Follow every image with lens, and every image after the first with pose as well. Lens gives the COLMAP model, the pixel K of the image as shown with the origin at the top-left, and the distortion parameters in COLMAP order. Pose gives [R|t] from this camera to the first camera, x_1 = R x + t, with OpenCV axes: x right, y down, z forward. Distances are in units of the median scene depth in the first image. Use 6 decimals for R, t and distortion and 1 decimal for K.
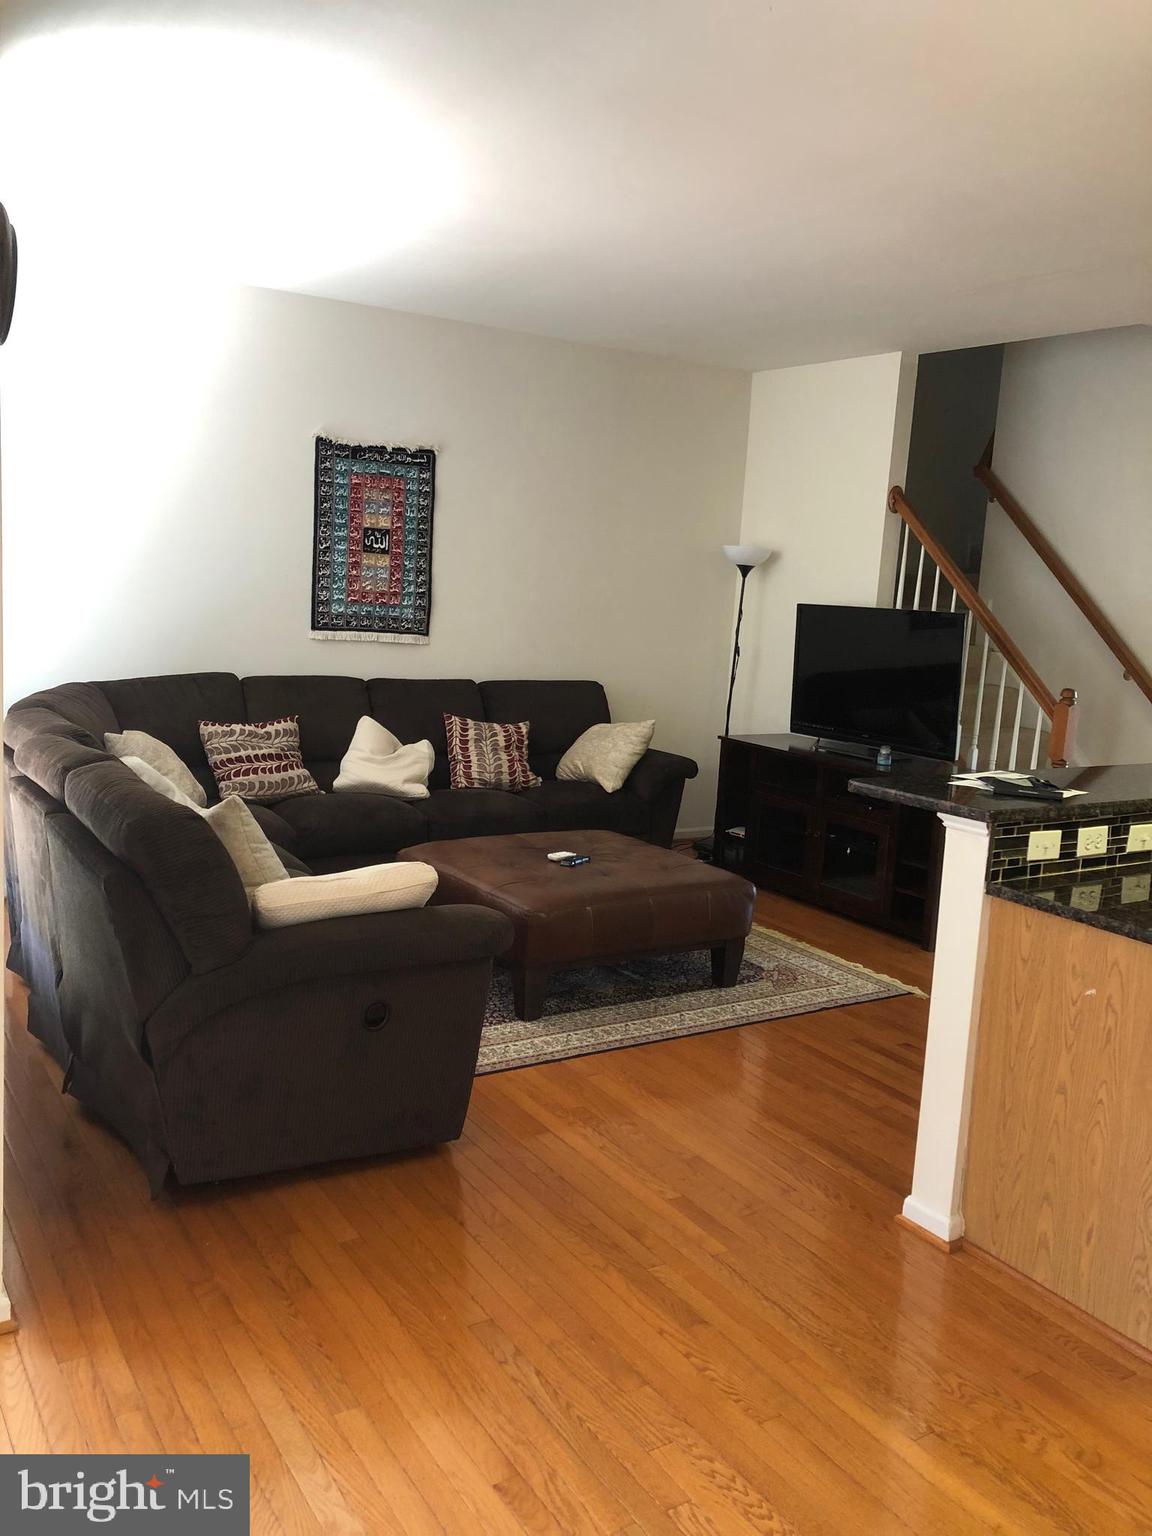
lens RADIAL K [[1261.6, 0, 573.3], [0, 1261.6, 769.8], [0, 0, 1]] dist [0.015422, -0.001718]
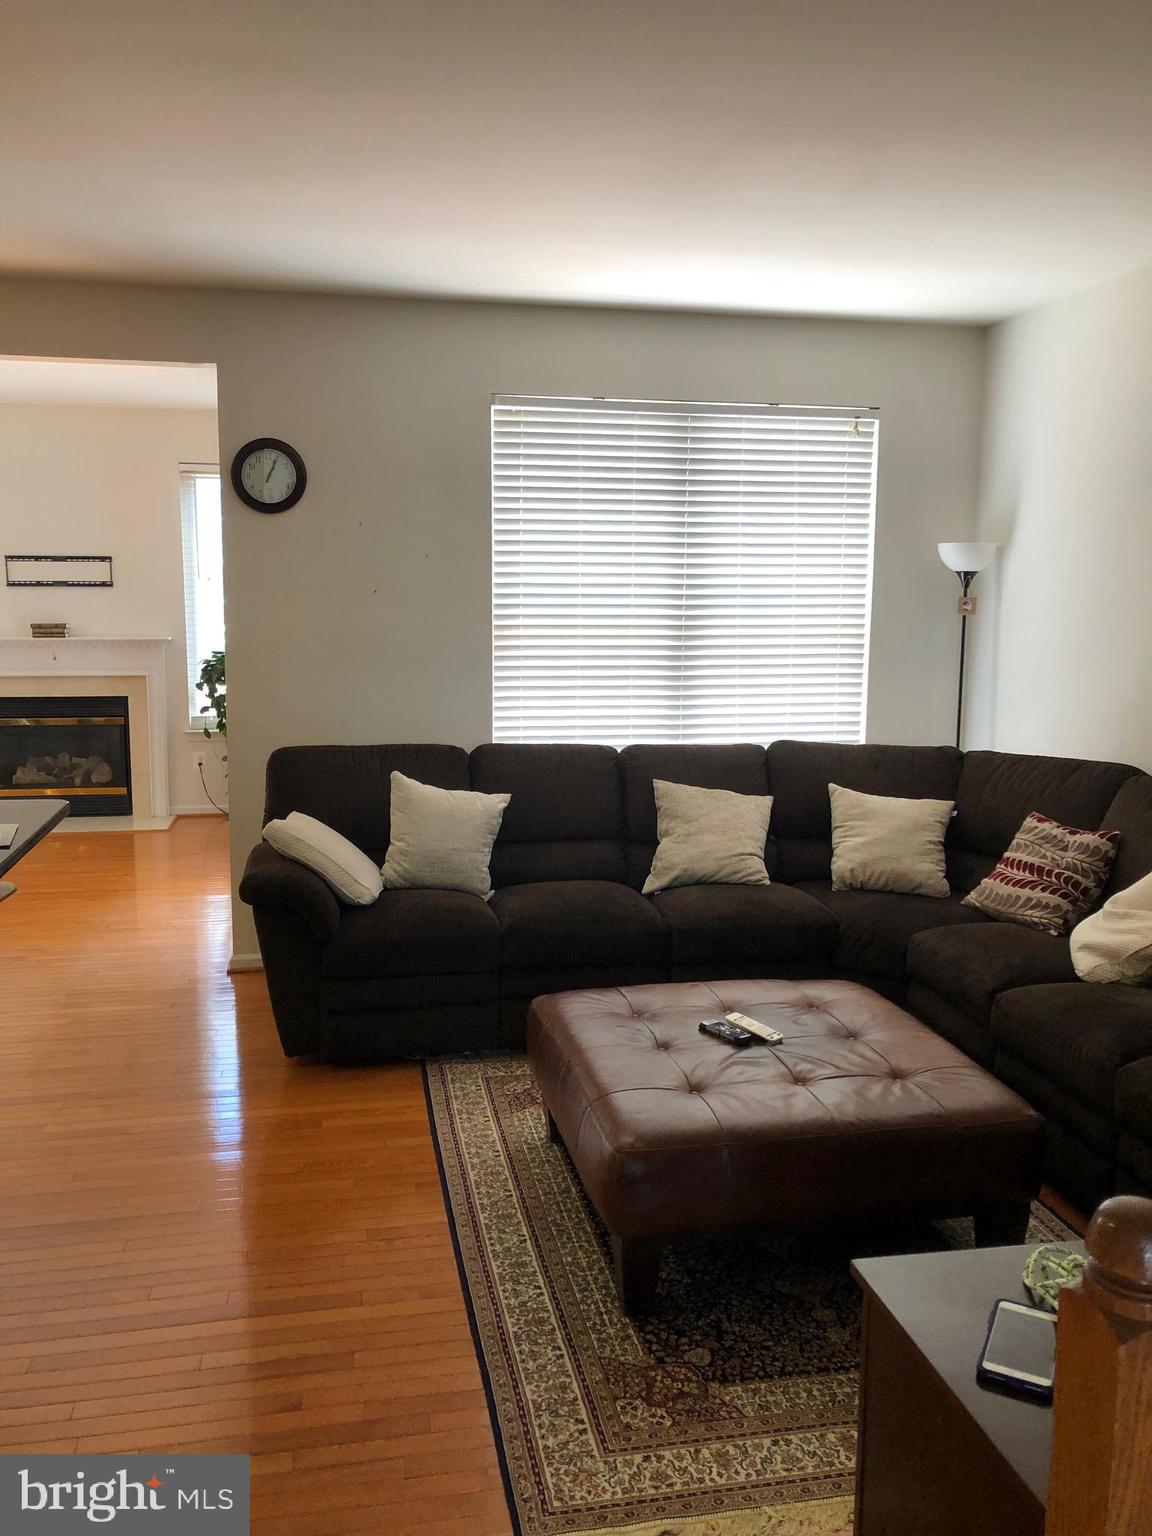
lens RADIAL K [[1261.6, 0, 575.4], [0, 1261.6, 758.9], [0, 0, 1]] dist [0.015422, -0.001718]
pose [[-0.362367, 0.073373, -0.929143, 0.673405], [-0.170265, 0.974910, 0.143391, -0.161601], [0.916351, 0.210161, -0.340782, 1.150165]]
